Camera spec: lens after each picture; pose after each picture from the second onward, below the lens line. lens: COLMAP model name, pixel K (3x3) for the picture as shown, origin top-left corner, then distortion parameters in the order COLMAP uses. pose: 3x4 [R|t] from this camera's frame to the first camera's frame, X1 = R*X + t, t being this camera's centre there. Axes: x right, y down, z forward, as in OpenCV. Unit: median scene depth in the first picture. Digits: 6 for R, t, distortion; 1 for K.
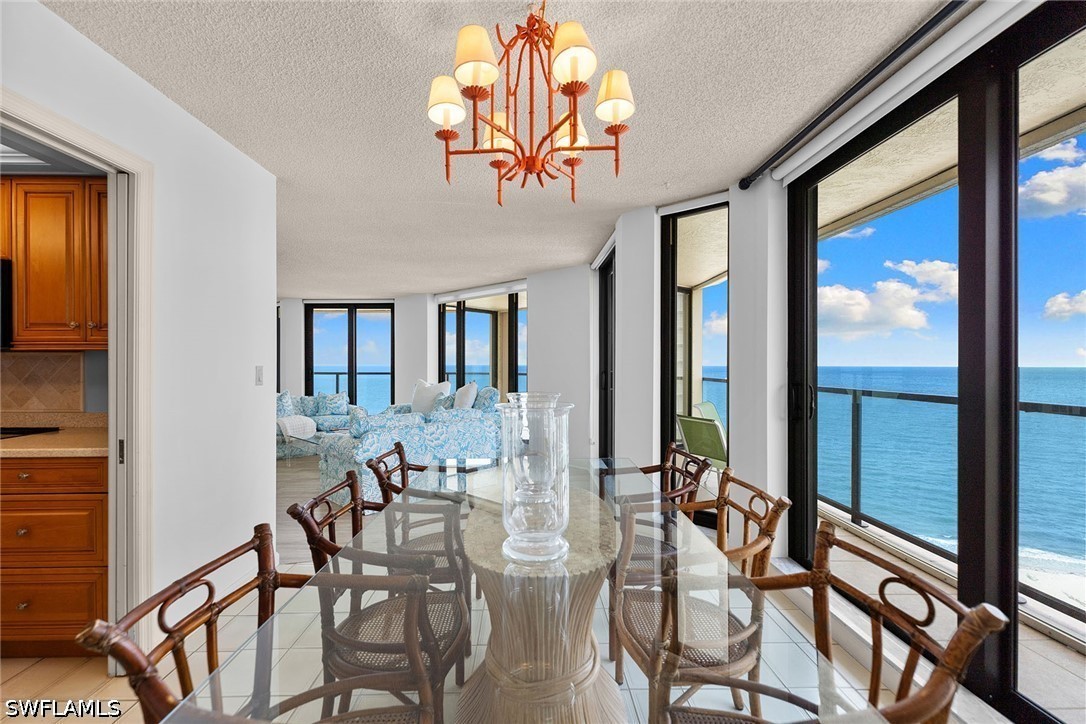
lens RADIAL K [[514.5, 0, 541.9], [0, 514.5, 362.1], [0, 0, 1]] dist [0.002283, -0.000006]
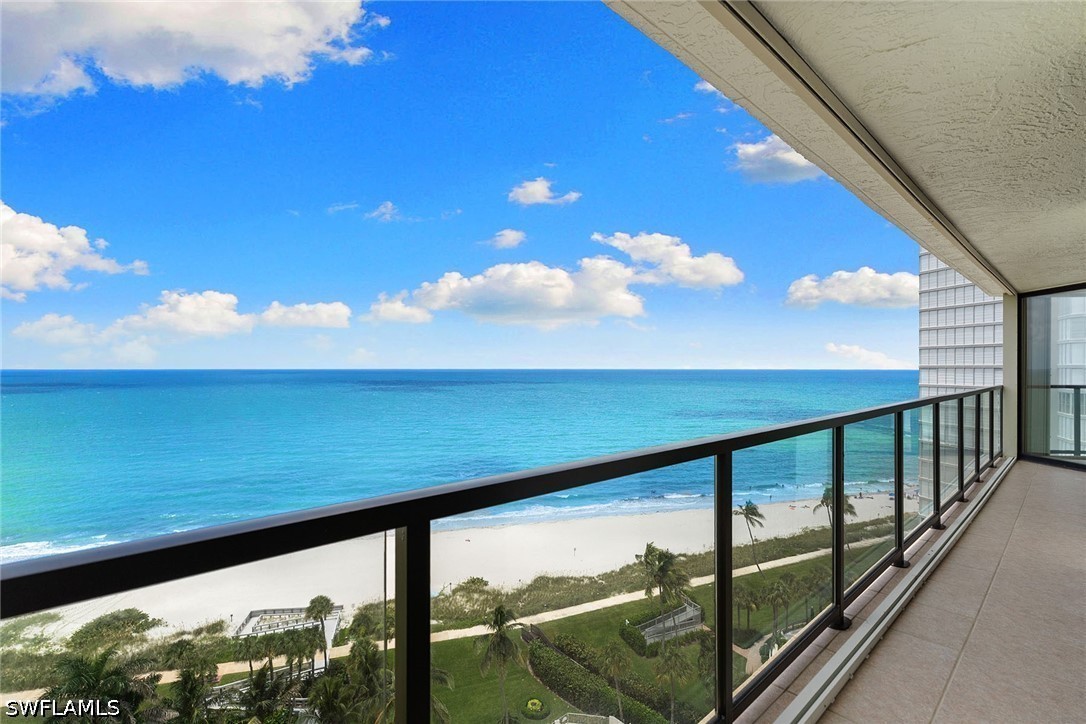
lens RADIAL K [[514.5, 0, 544.9], [0, 514.5, 370.6], [0, 0, 1]] dist [0.002283, -0.000006]
pose [[0.999924, 0.012021, -0.002582, 0.594913], [-0.012000, 0.999897, 0.007934, 0.015958], [0.002677, -0.007902, 0.999965, 0.182773]]
